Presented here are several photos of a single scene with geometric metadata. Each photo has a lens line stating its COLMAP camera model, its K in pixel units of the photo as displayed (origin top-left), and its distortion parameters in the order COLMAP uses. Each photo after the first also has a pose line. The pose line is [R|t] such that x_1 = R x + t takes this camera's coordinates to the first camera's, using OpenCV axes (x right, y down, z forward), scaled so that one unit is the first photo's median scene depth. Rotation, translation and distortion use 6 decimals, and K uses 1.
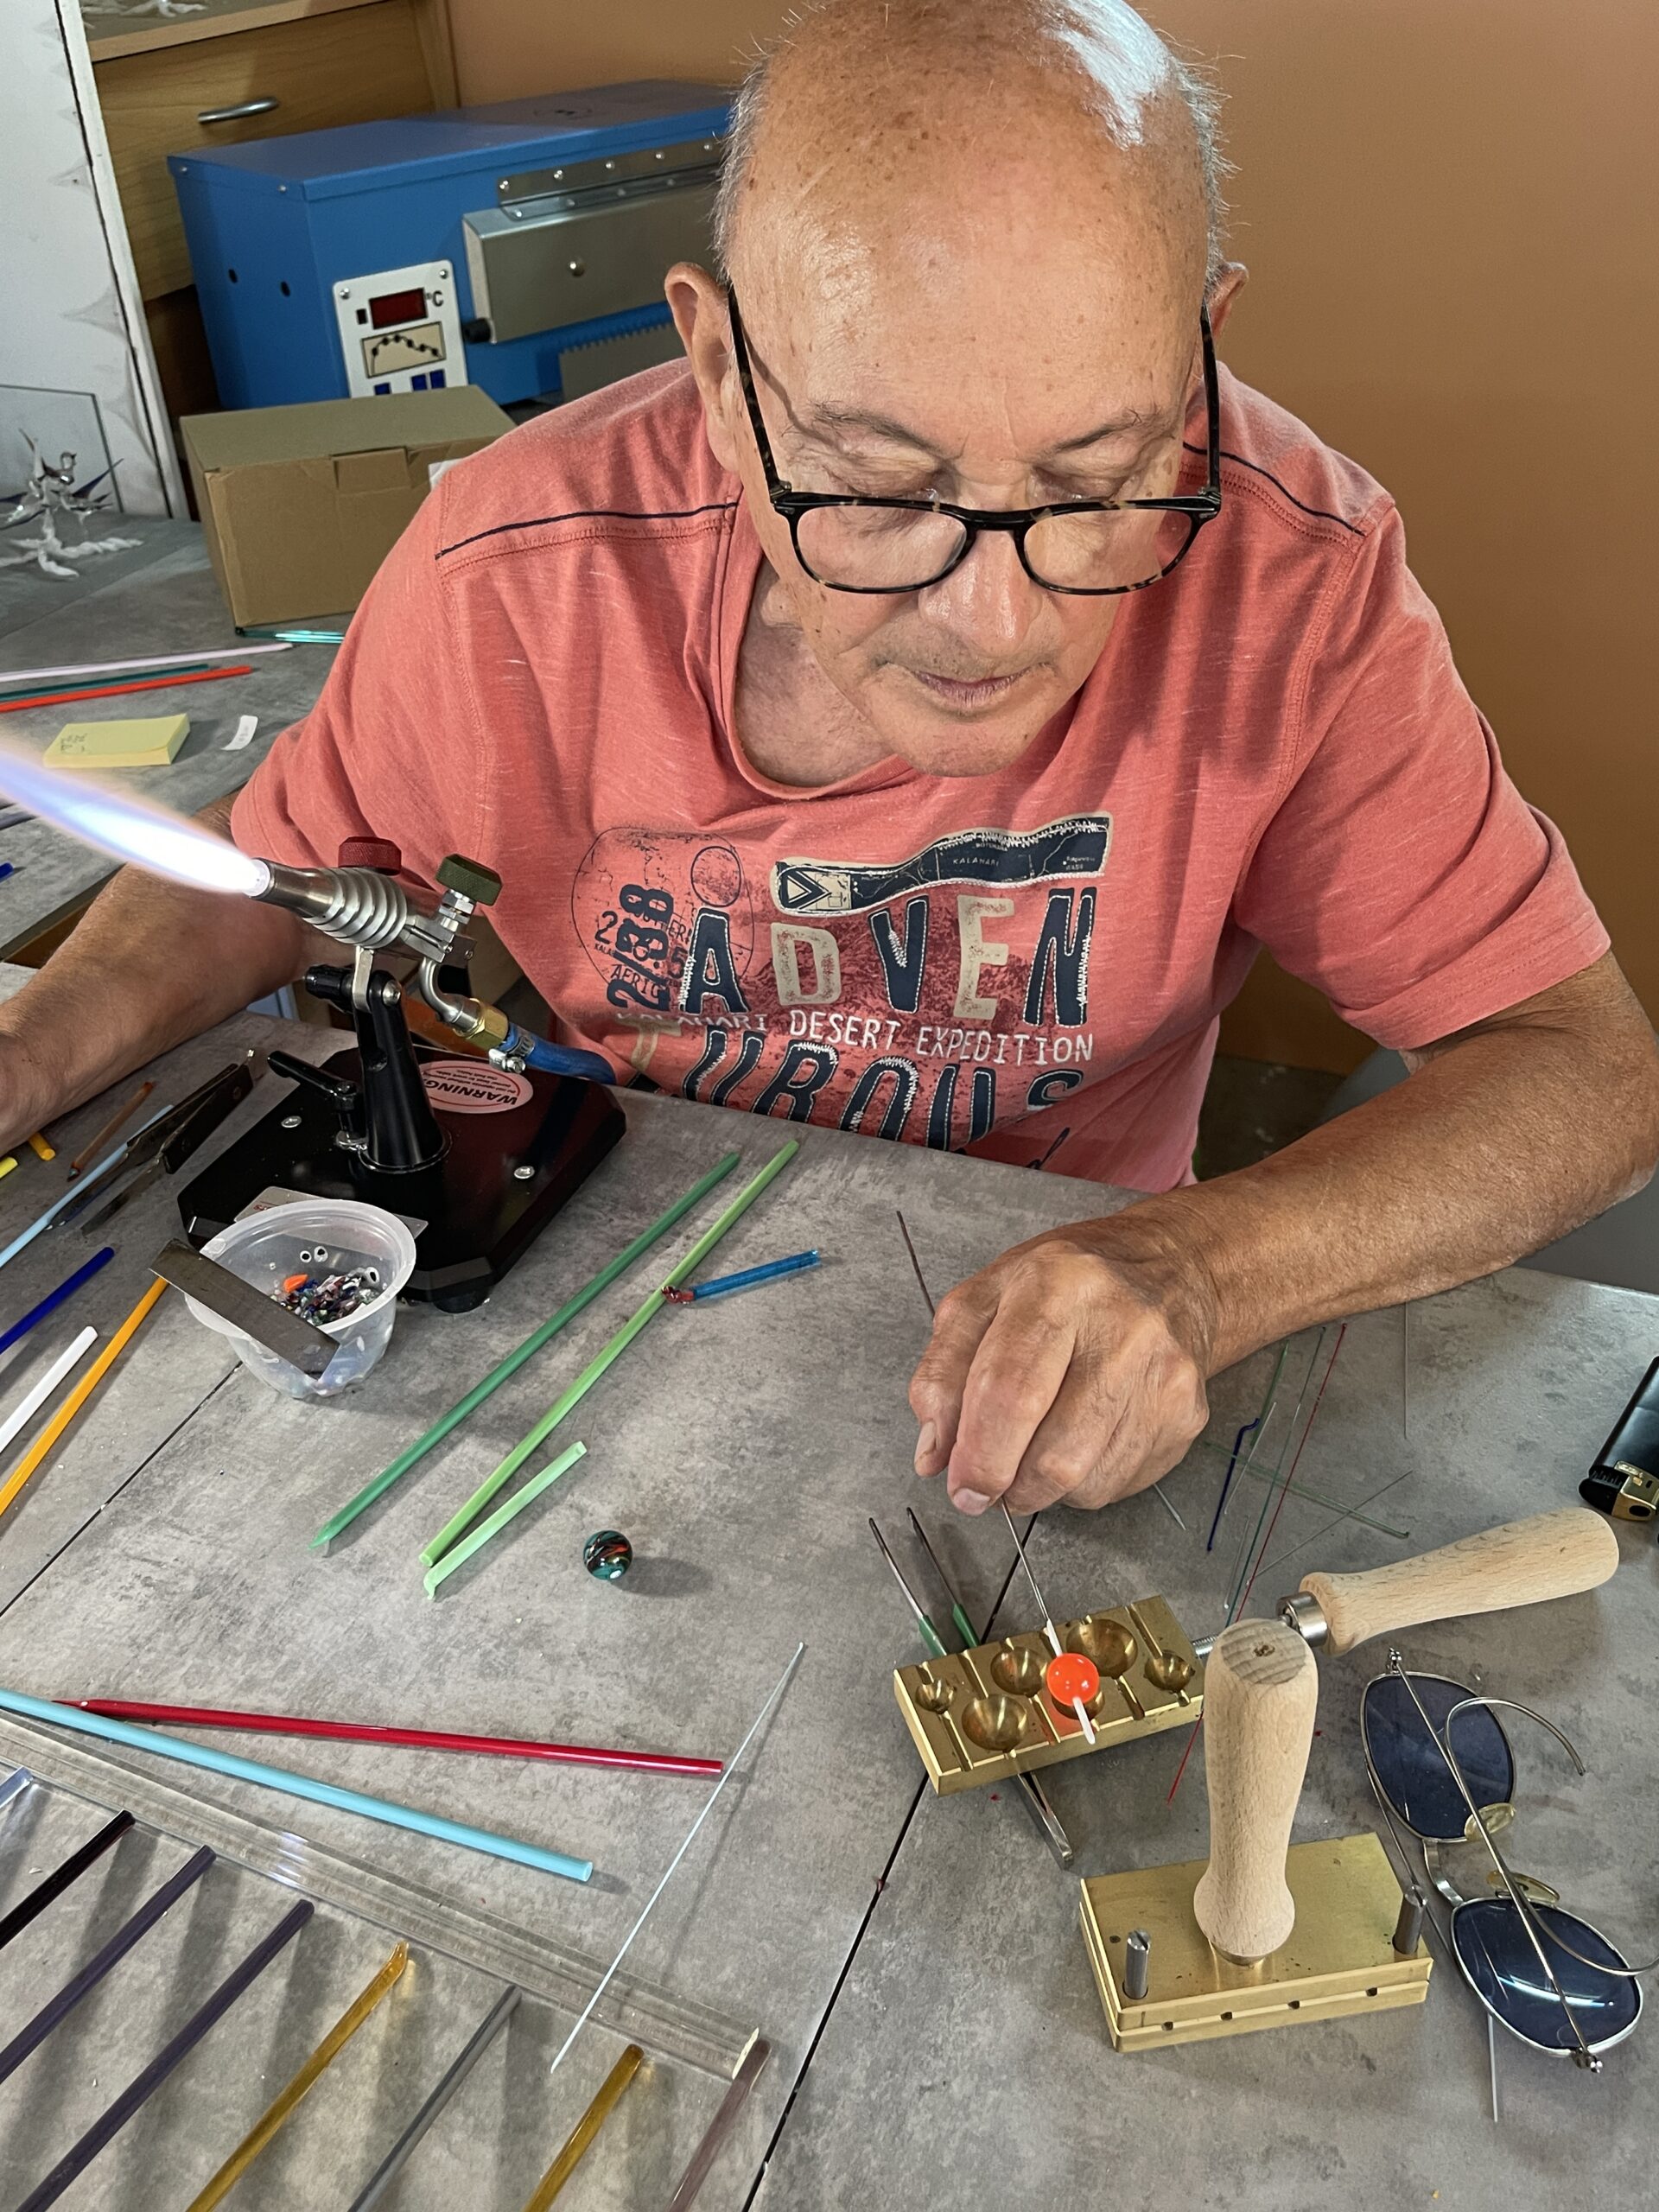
lens RADIAL K [[1996.6, 0, 836.1], [0, 1996.6, 1109.8], [0, 0, 1]] dist [0.063702, -0.100485]
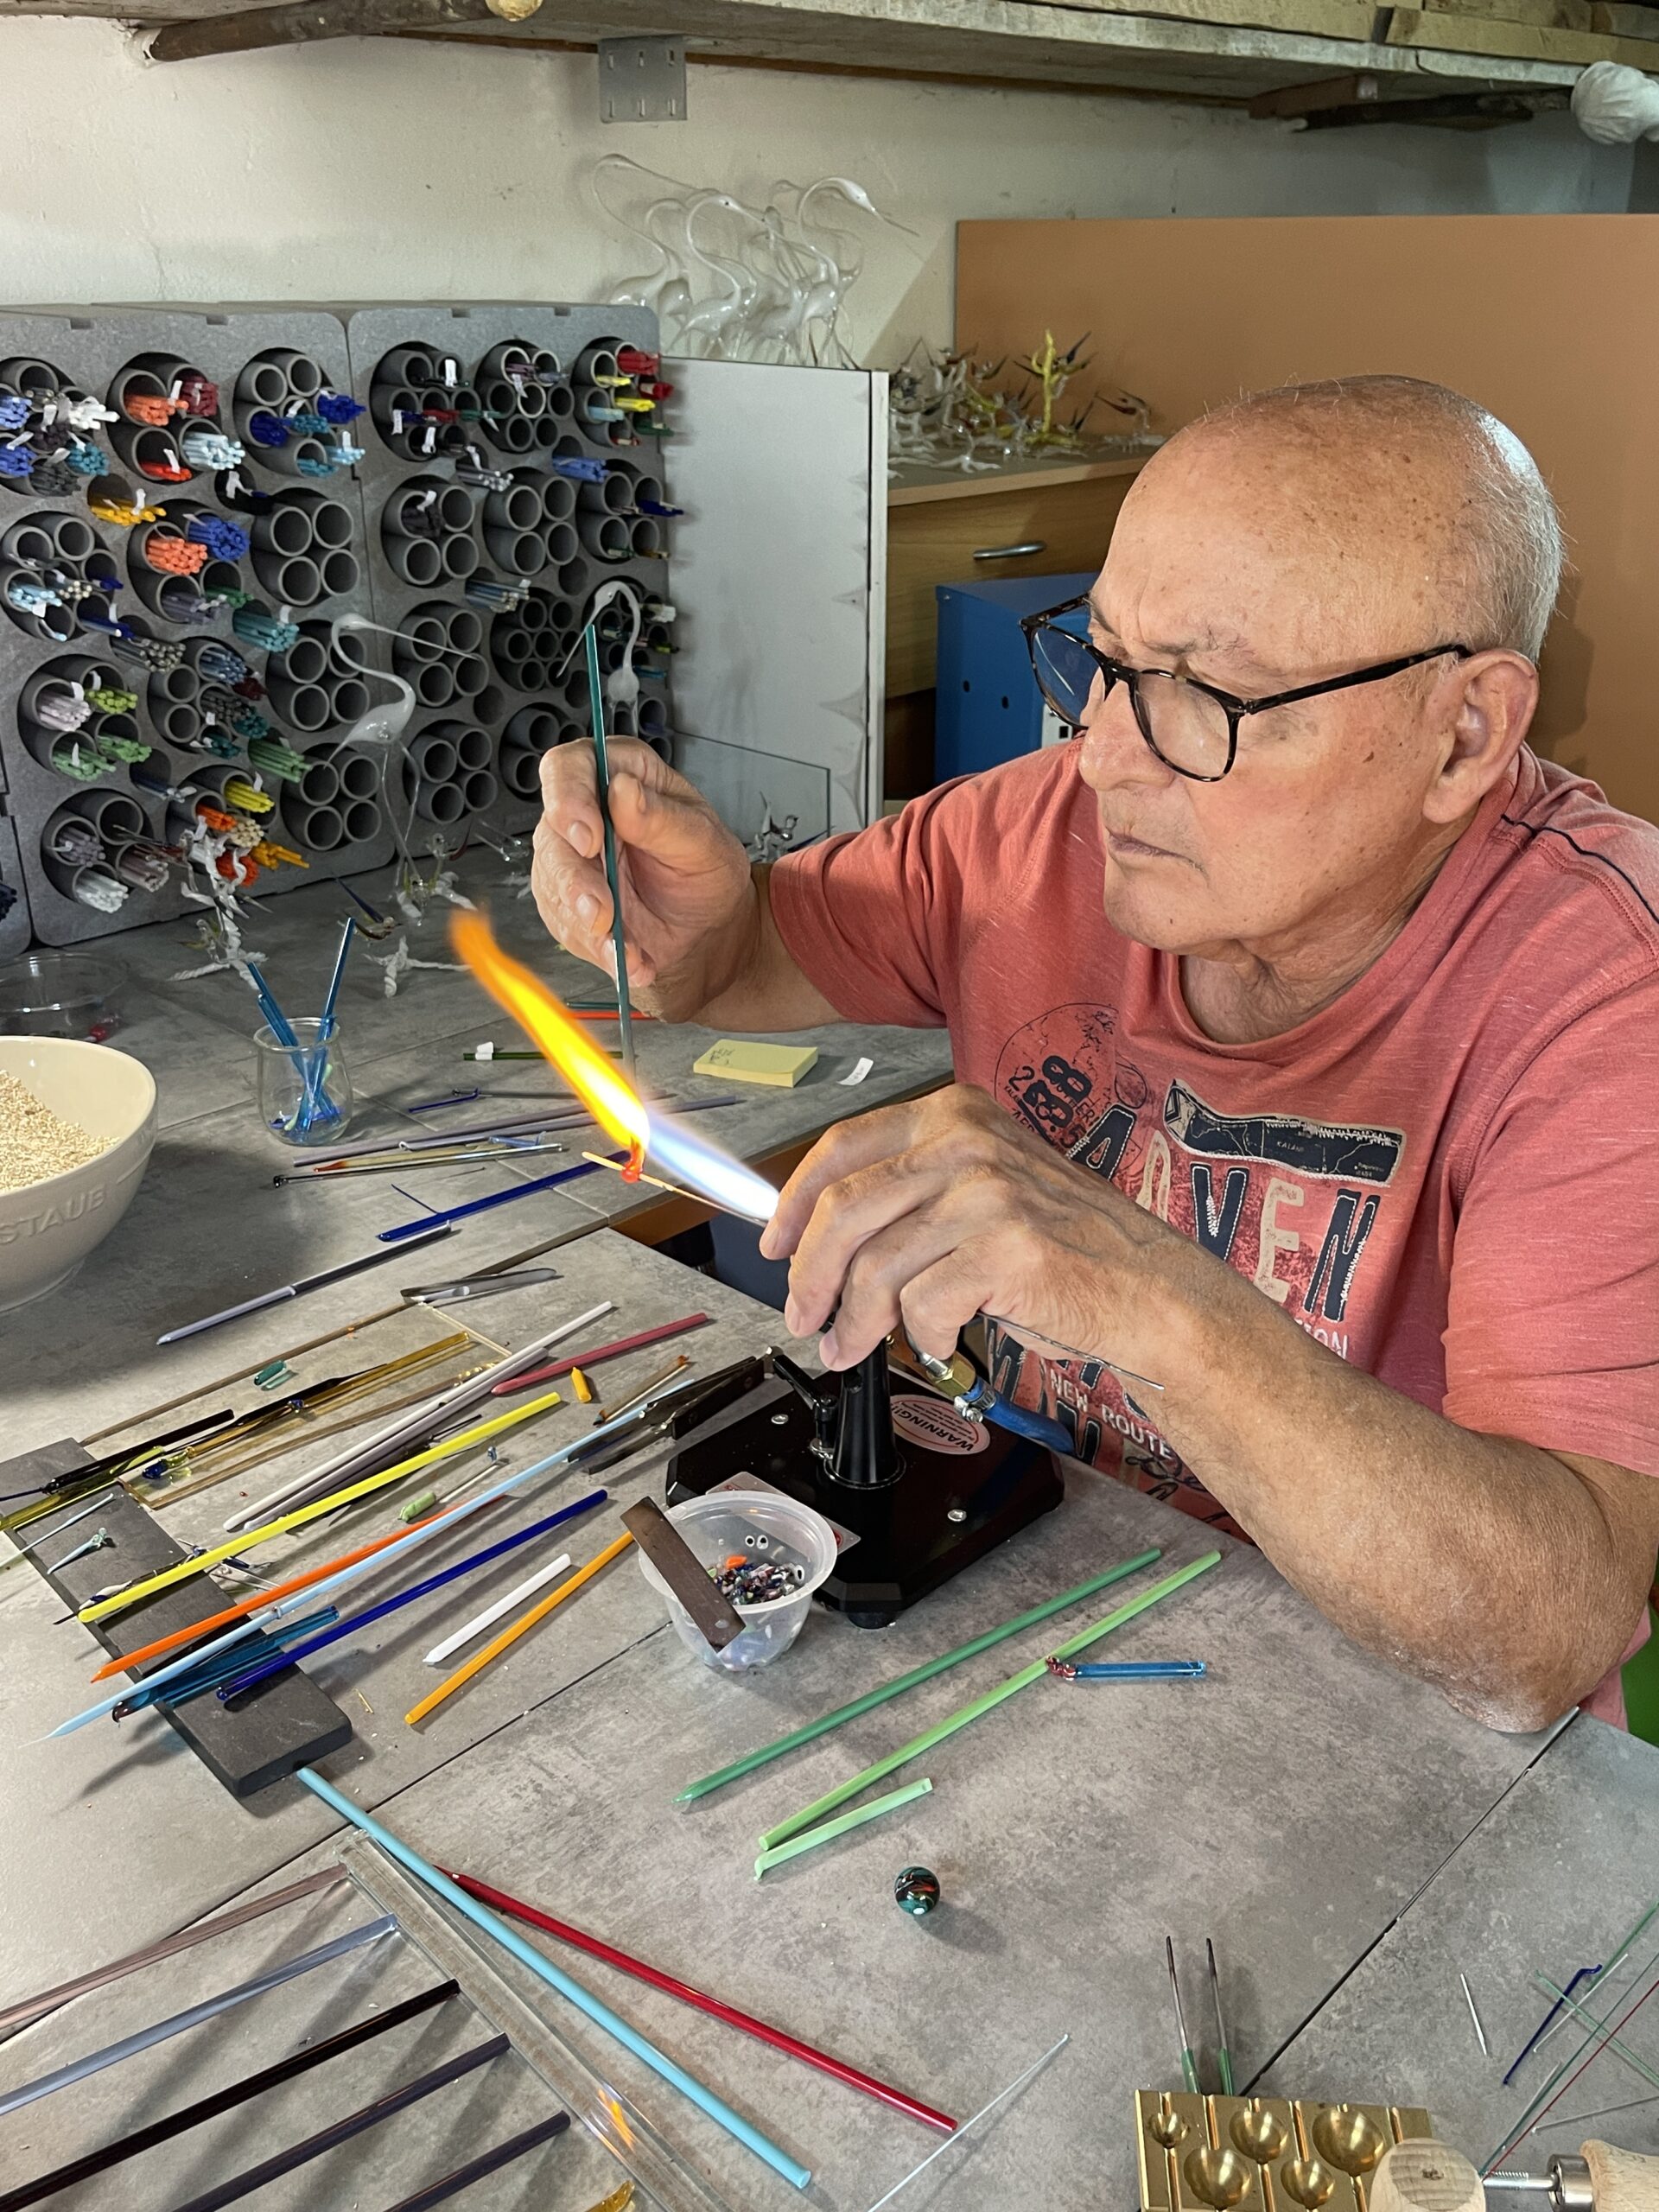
lens RADIAL K [[1979.0, 0, 833.5], [0, 1979.0, 1101.6], [0, 0, 1]] dist [0.026050, 0.005875]
pose [[0.927241, 0.183253, -0.326562, 0.108508], [-0.238086, 0.961618, -0.136401, -0.026864], [0.289032, 0.204227, 0.935282, -0.089382]]
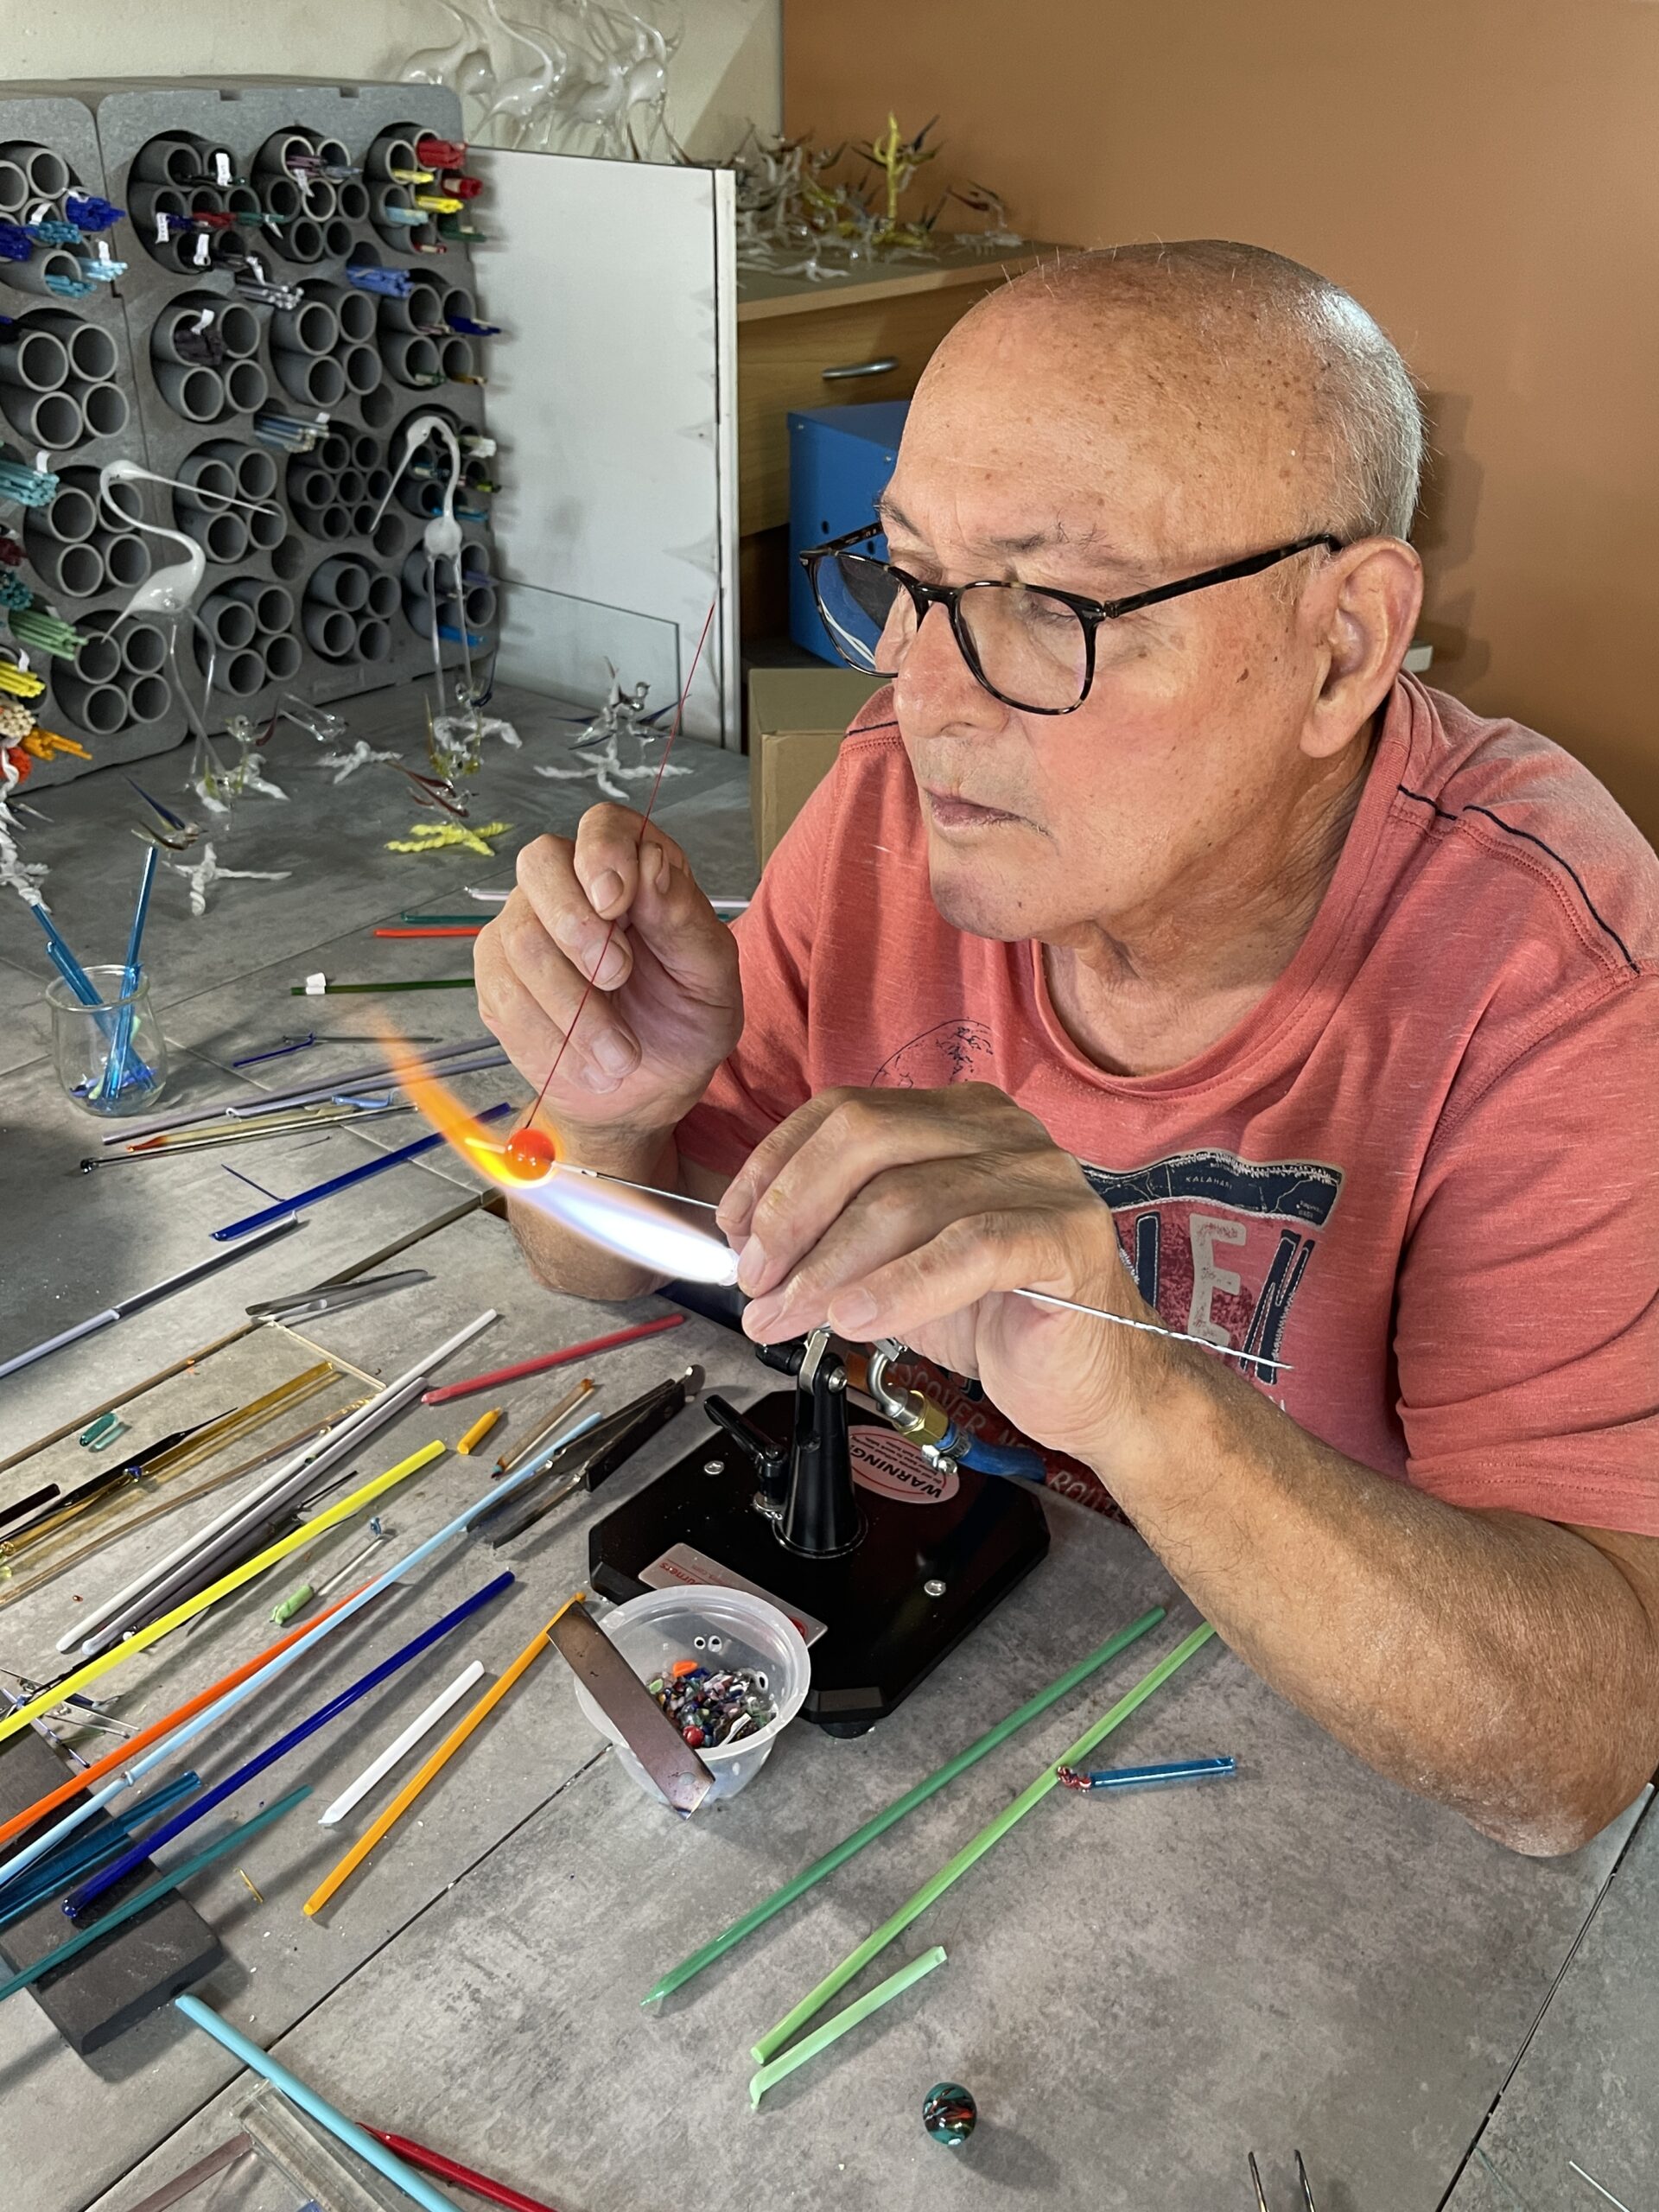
lens RADIAL K [[1985.9, 0, 832.0], [0, 1985.9, 1086.3], [0, 0, 1]] dist [0.014250, 0.018063]
pose [[0.959962, 0.176152, -0.217814, -0.048124], [-0.194566, 0.978664, -0.066030, -0.151018], [0.201536, 0.105765, 0.973754, 0.065046]]
